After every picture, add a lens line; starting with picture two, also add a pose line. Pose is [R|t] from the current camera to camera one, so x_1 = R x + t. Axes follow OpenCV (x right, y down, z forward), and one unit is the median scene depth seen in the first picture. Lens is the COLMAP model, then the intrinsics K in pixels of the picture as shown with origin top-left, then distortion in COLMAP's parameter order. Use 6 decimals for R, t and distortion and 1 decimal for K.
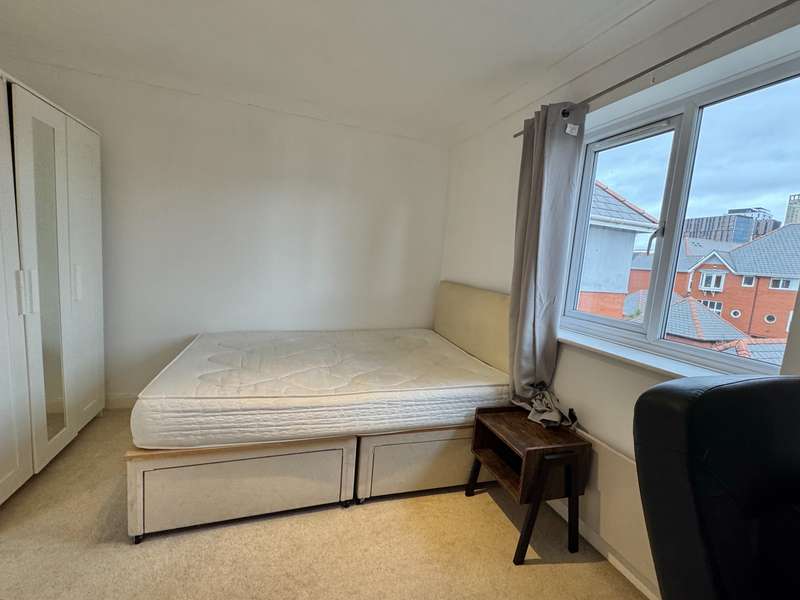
lens RADIAL K [[355.4, 0, 400.0], [0, 355.4, 300.0], [0, 0, 1]] dist [-0.001057, -0.000261]
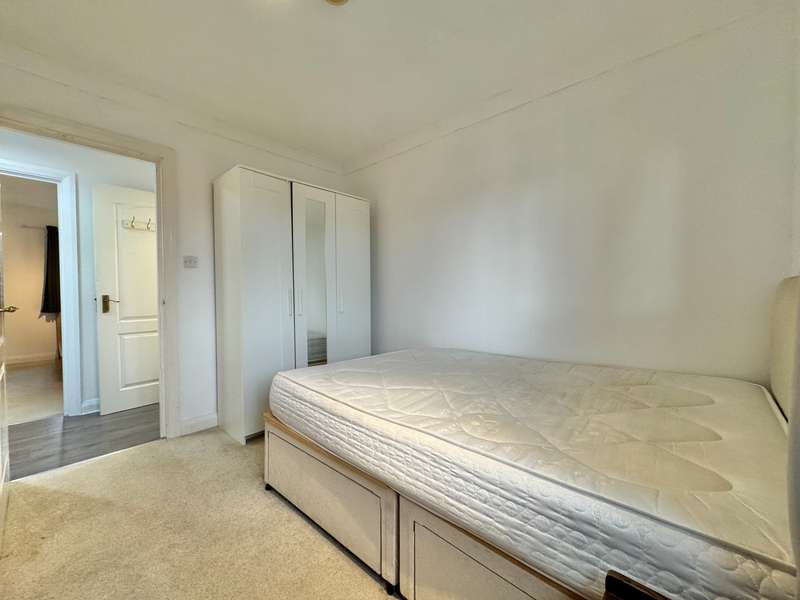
lens RADIAL K [[326.2, 0, 400.0], [0, 326.2, 300.0], [0, 0, 1]] dist [0.001052, 0.000098]
pose [[0.462400, -0.061412, -0.884542, 0.457391], [-0.062994, 0.992802, -0.101858, 0.083860], [0.884431, 0.102820, 0.455203, 0.677514]]
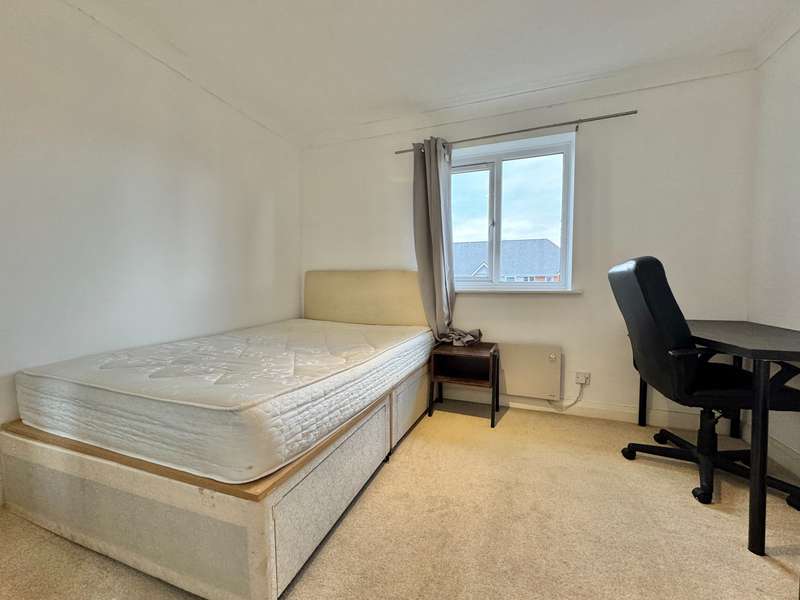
lens RADIAL K [[319.0, 0, 400.0], [0, 319.0, 300.0], [0, 0, 1]] dist [-0.000756, -0.000063]
pose [[0.637989, -0.112159, 0.761833, -0.806733], [0.142227, 0.989477, 0.026567, 0.081231], [-0.756797, 0.091403, 0.647228, 0.301765]]
